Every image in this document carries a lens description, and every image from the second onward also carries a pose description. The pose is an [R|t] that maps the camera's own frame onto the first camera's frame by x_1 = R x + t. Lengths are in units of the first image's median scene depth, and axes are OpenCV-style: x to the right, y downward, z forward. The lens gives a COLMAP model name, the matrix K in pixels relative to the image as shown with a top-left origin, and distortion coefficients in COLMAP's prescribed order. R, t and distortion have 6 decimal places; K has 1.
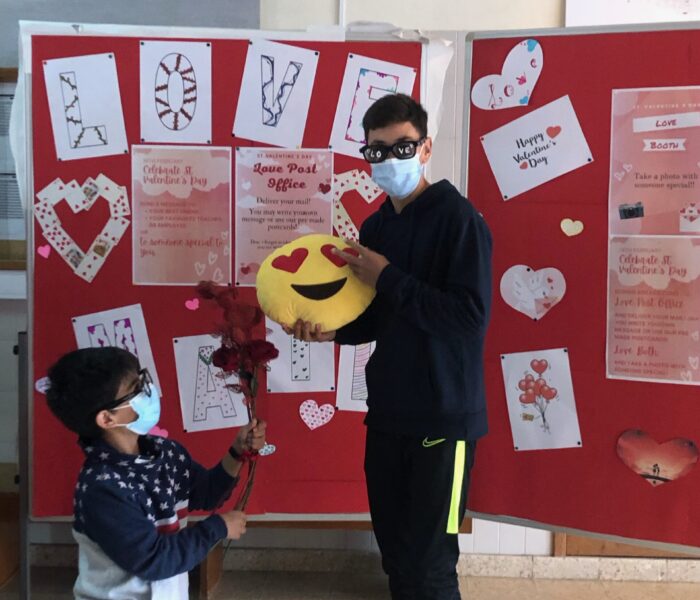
lens RADIAL K [[1190.2, 0, 371.5], [0, 1190.2, 299.4], [0, 0, 1]] dist [0.189893, -0.837381]
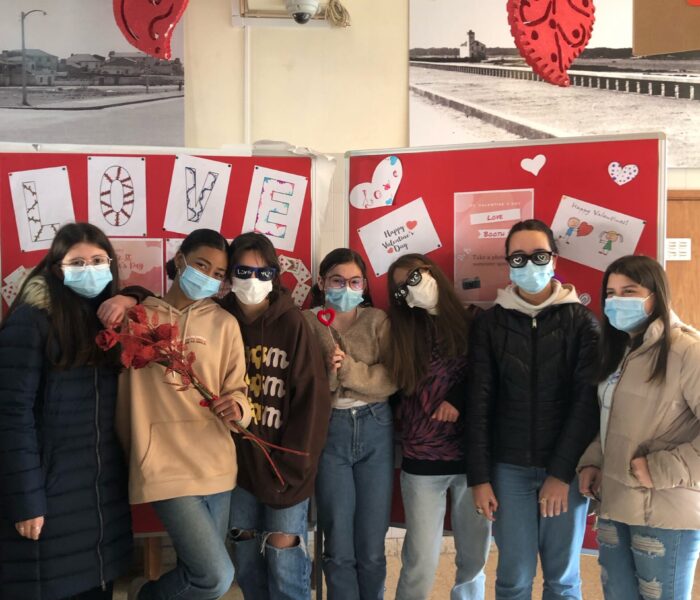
lens RADIAL K [[766.4, 0, 367.7], [0, 766.4, 299.5], [0, 0, 1]] dist [0.038707, -0.113317]
pose [[0.992412, -0.021580, 0.121046, -0.001542], [0.027780, 0.998375, -0.049766, -0.016423], [-0.119775, 0.052751, 0.991399, 0.171060]]
